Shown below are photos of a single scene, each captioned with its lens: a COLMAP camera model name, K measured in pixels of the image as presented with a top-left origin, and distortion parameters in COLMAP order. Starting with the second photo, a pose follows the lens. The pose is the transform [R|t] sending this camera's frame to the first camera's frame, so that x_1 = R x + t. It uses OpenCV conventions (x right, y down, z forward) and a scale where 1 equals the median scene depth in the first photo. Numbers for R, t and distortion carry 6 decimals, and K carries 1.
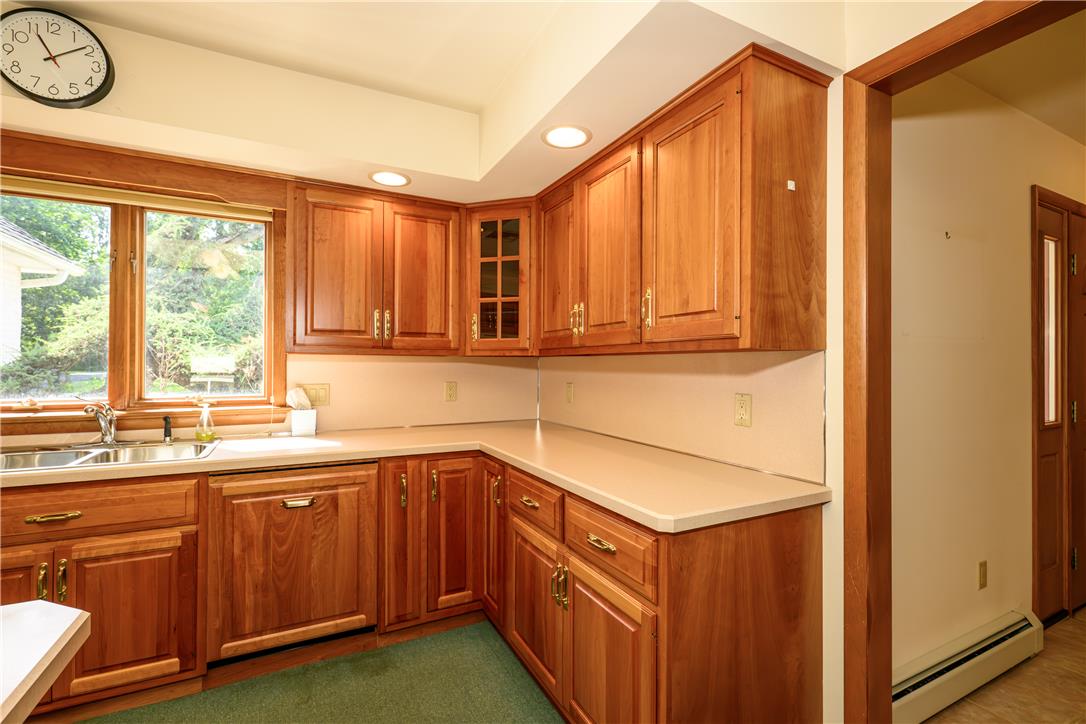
lens RADIAL K [[485.1, 0, 540.9], [0, 485.1, 361.5], [0, 0, 1]] dist [-0.000617, 0.000598]
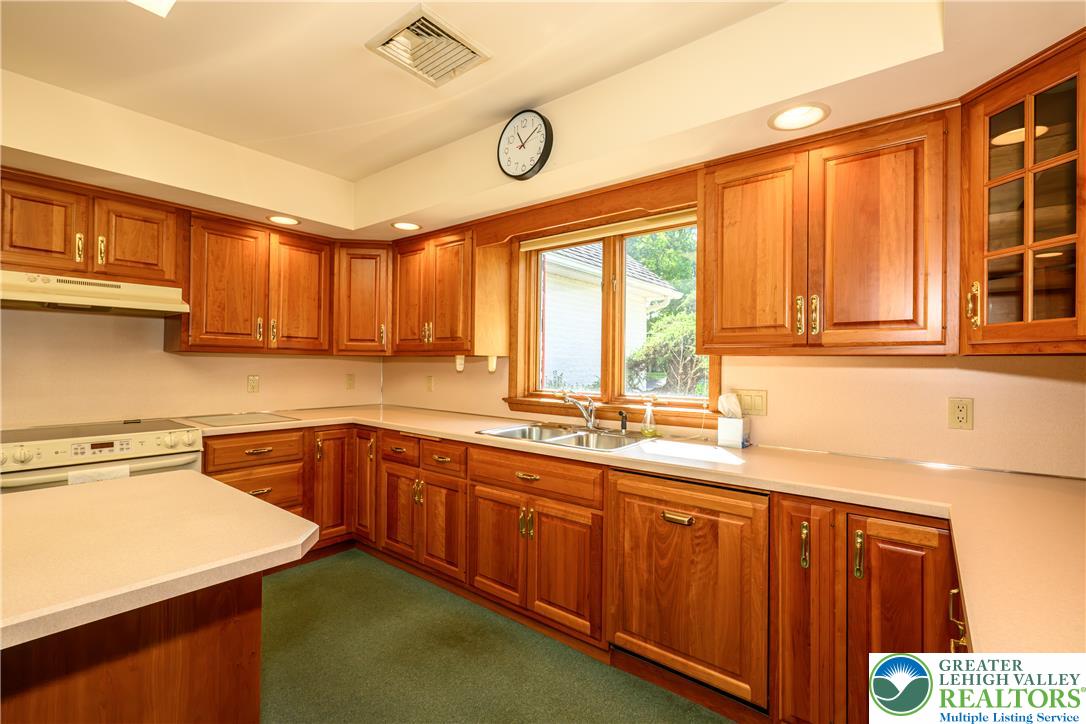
lens RADIAL K [[485.1, 0, 541.3], [0, 485.1, 360.6], [0, 0, 1]] dist [-0.000617, 0.000598]
pose [[0.416912, -0.005265, -0.908931, 0.209569], [-0.003812, 0.999964, -0.007541, 0.001976], [0.908939, 0.006608, 0.416877, 0.357793]]
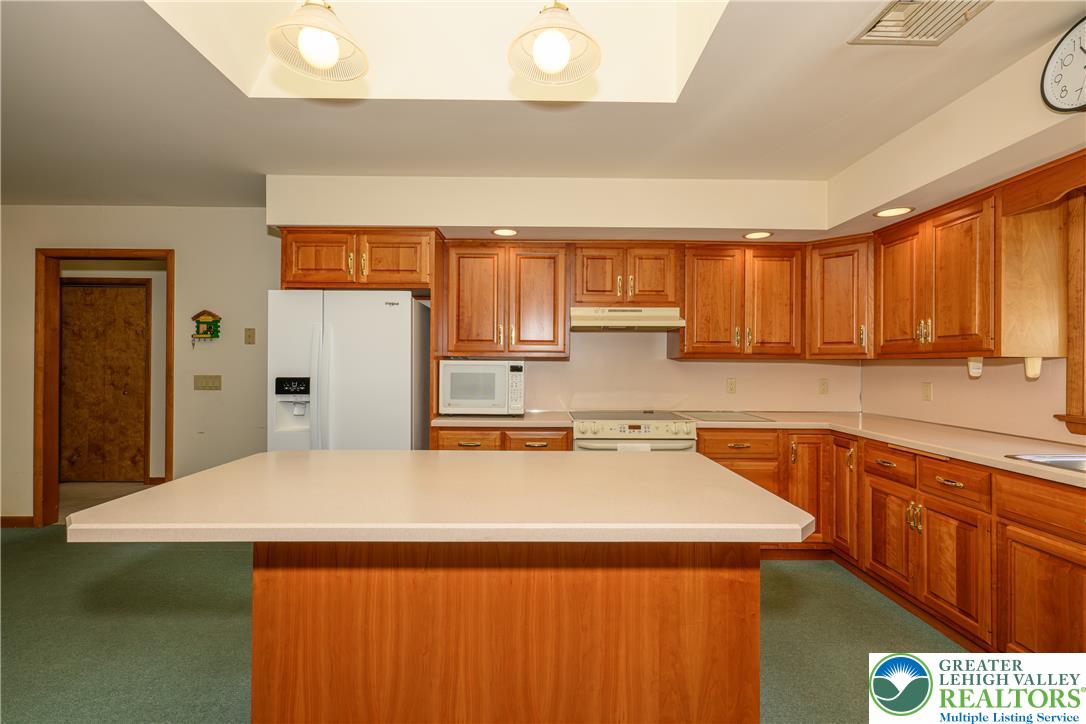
lens RADIAL K [[485.1, 0, 540.6], [0, 485.1, 361.1], [0, 0, 1]] dist [-0.000617, 0.000598]
pose [[-0.441033, -0.012724, -0.897400, 0.282347], [-0.002694, 0.999914, -0.012853, 0.003438], [0.897487, -0.003251, -0.441030, 0.320926]]
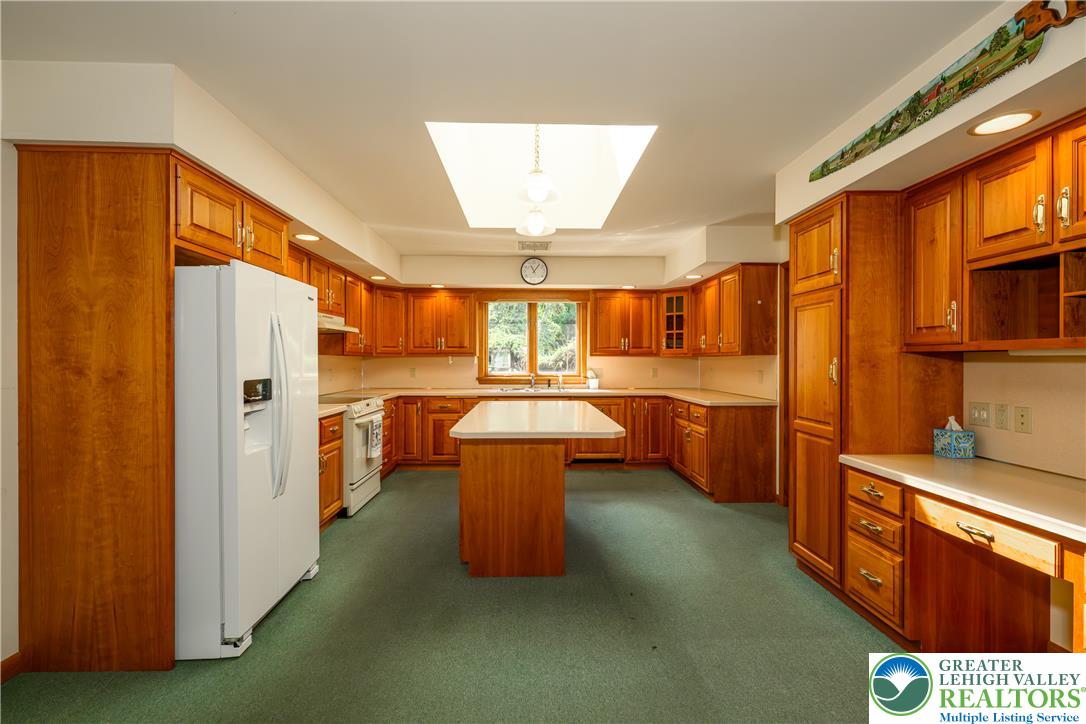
lens RADIAL K [[485.1, 0, 545.0], [0, 485.1, 361.0], [0, 0, 1]] dist [-0.000617, 0.000598]
pose [[0.908700, -0.003174, -0.417438, 0.373179], [0.006198, 0.999963, 0.005889, -0.009123], [0.417404, -0.007938, 0.908686, -1.582340]]
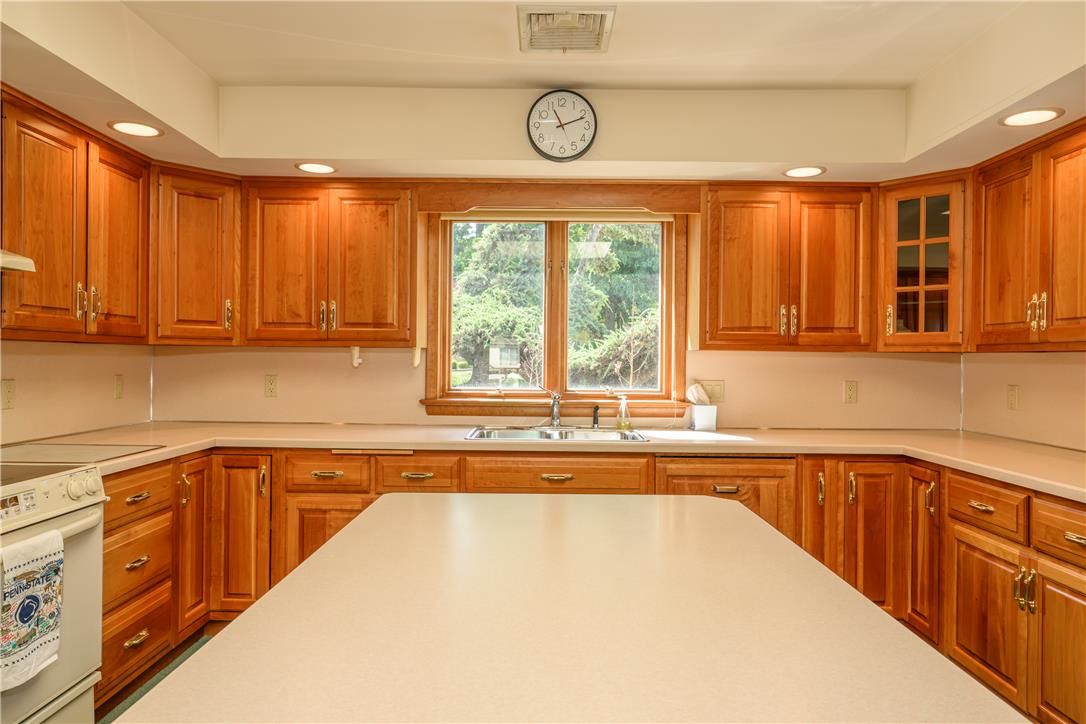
lens RADIAL K [[705.2, 0, 543.9], [0, 705.2, 360.0], [0, 0, 1]] dist [0.003117, 0.002365]
pose [[0.891213, 0.005297, -0.453553, -0.139341], [-0.002424, 0.999973, 0.006916, -0.005356], [0.453578, -0.005064, 0.891202, -0.545792]]
